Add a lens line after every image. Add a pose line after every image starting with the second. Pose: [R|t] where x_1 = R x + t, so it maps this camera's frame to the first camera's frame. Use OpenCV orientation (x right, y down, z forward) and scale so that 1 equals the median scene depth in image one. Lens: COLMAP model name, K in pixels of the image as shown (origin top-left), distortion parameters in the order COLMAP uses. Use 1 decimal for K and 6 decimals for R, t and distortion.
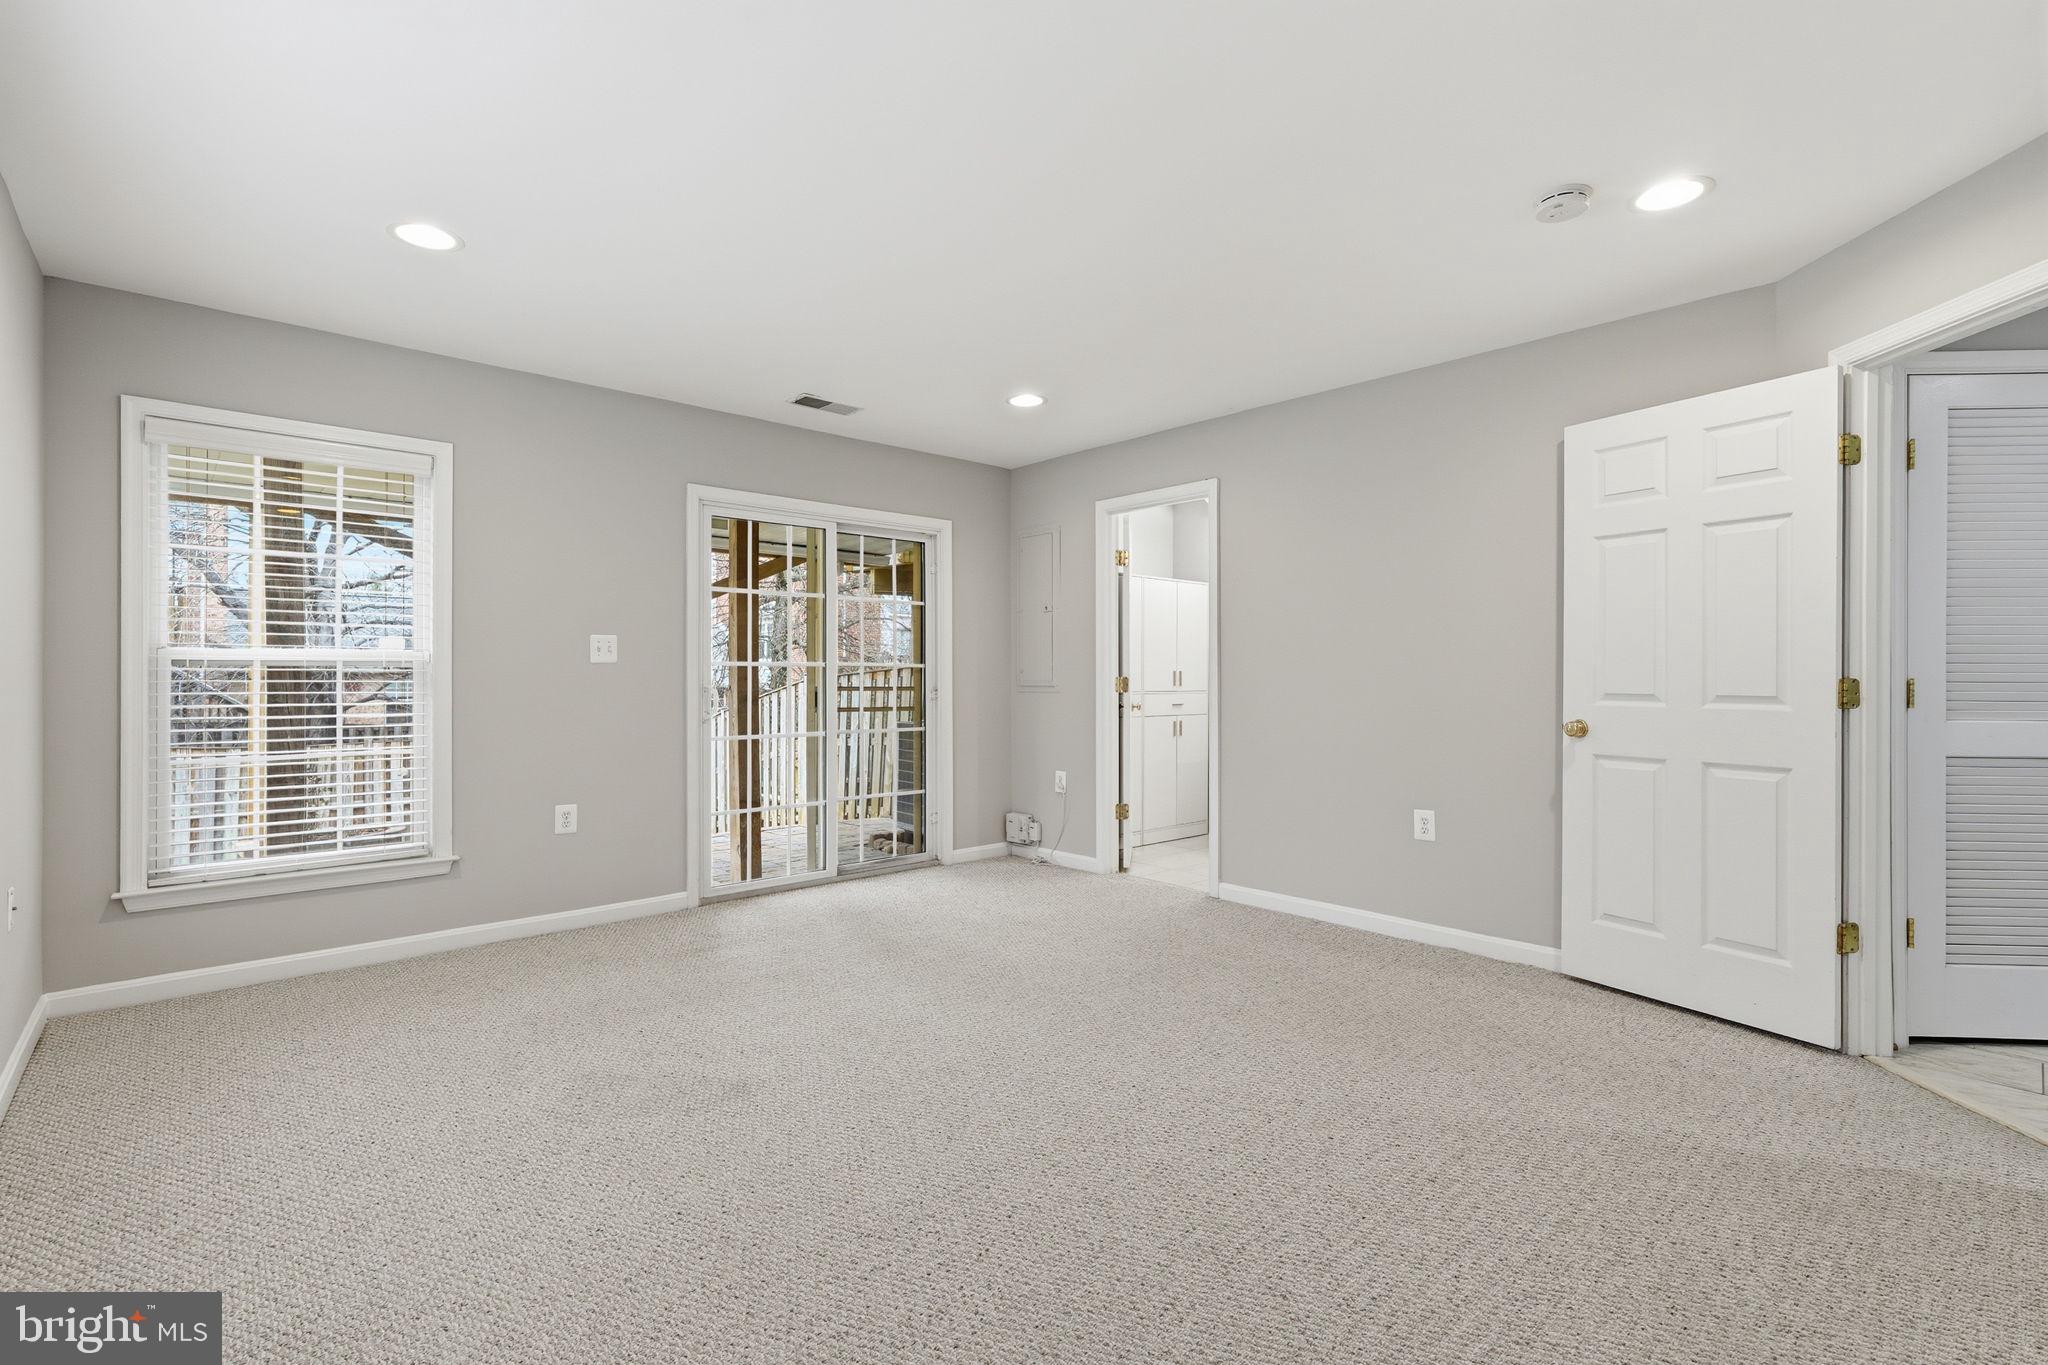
lens RADIAL K [[929.9, 0, 1028.6], [0, 929.9, 679.6], [0, 0, 1]] dist [0.002540, 0.000308]
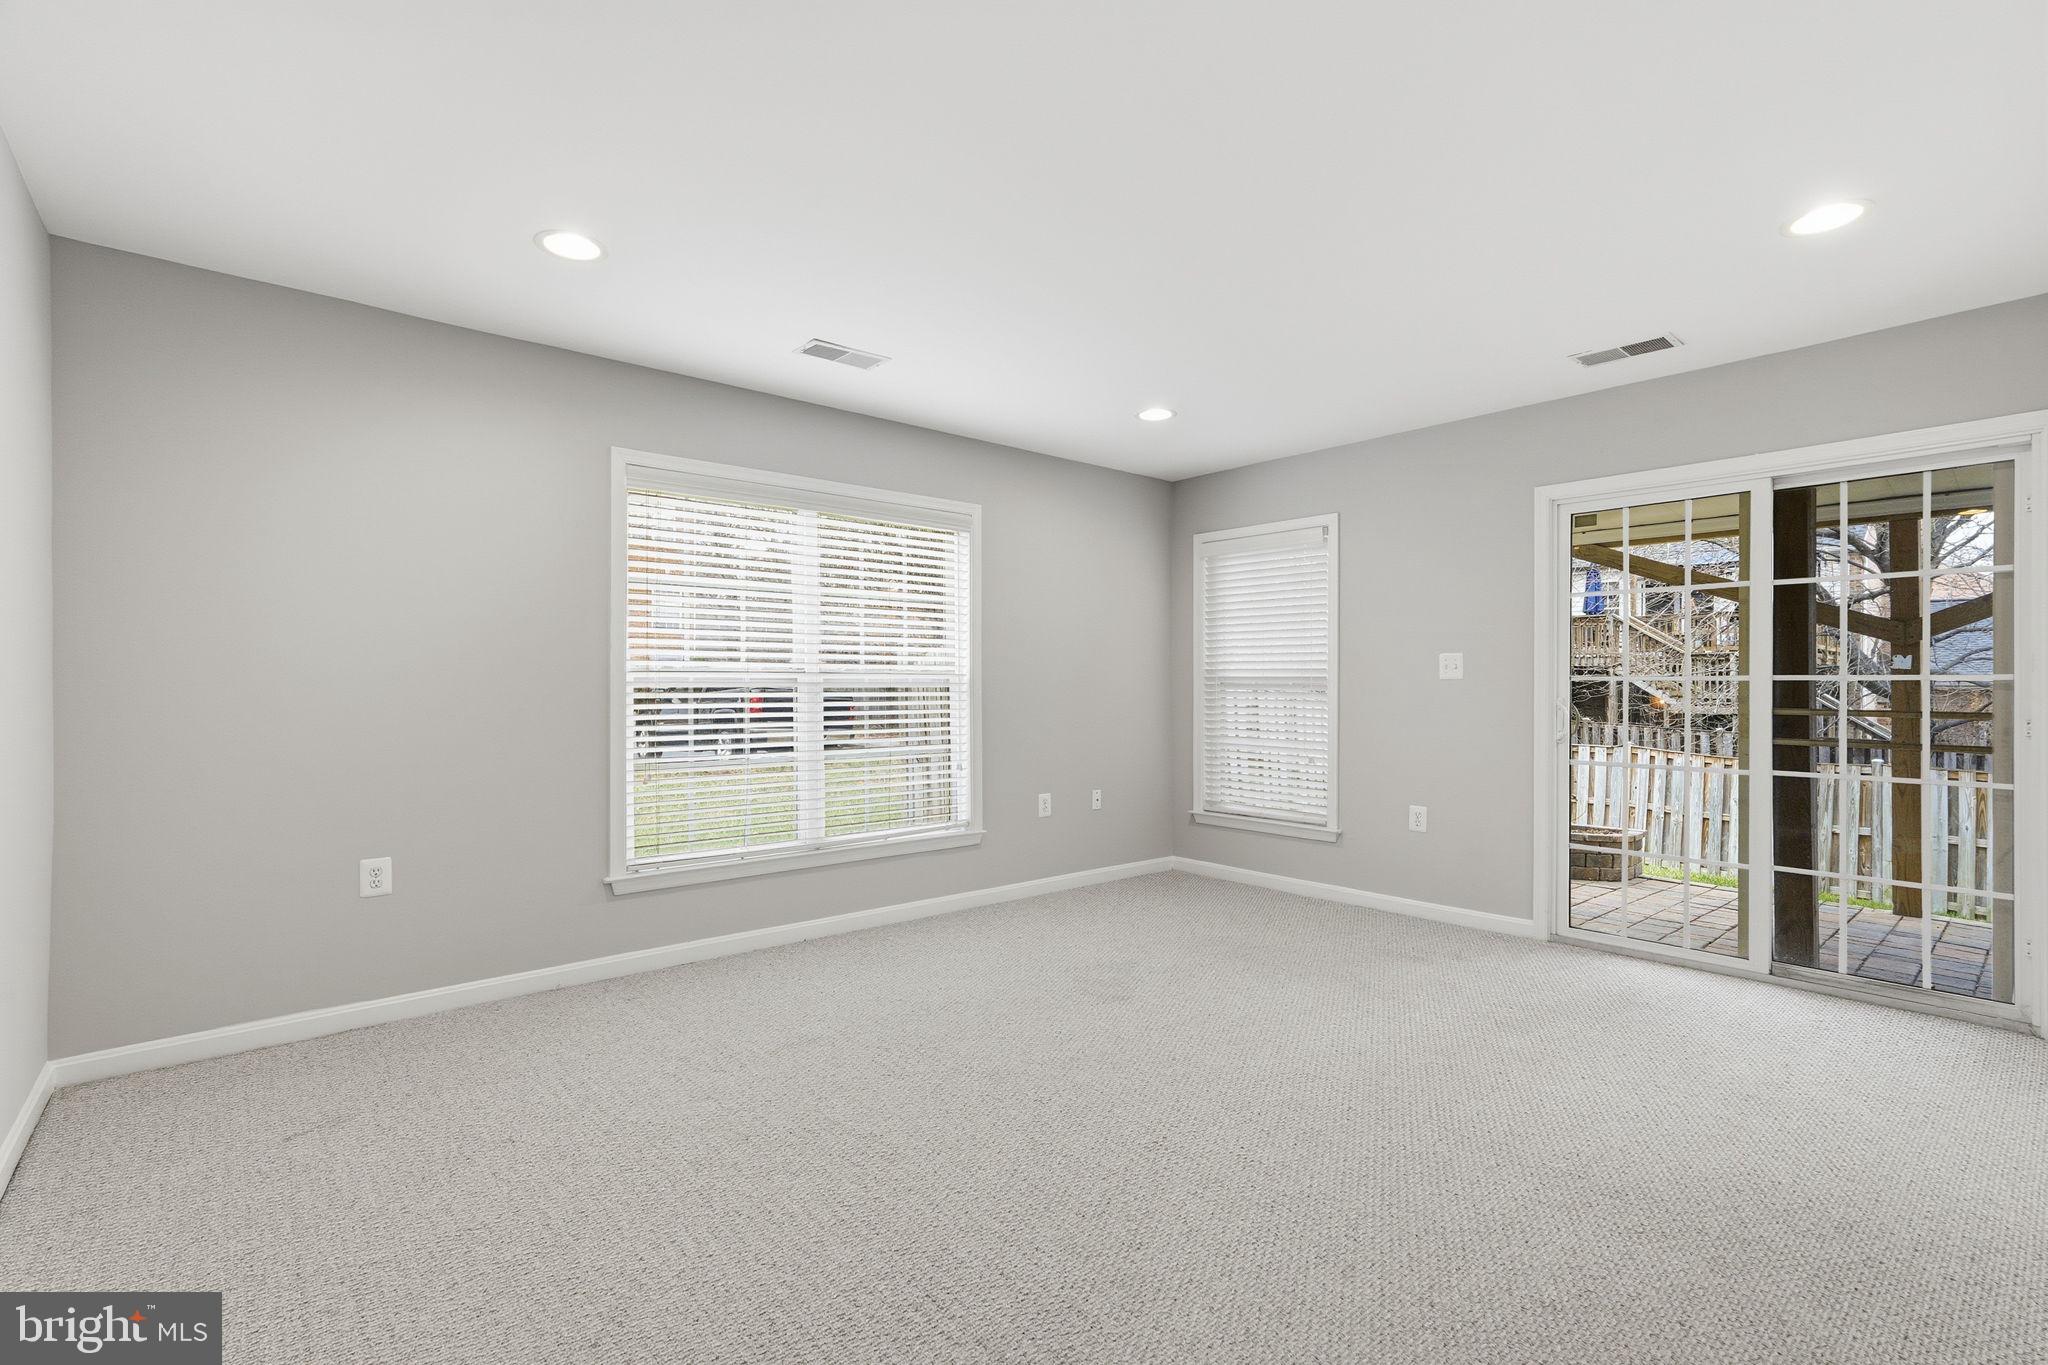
lens RADIAL K [[929.9, 0, 1028.2], [0, 929.9, 686.1], [0, 0, 1]] dist [0.002540, 0.000308]
pose [[-0.029703, -0.005672, -0.999543, 0.624295], [-0.006865, 0.999961, -0.005471, -0.001319], [0.999535, 0.006700, -0.029740, 0.541005]]
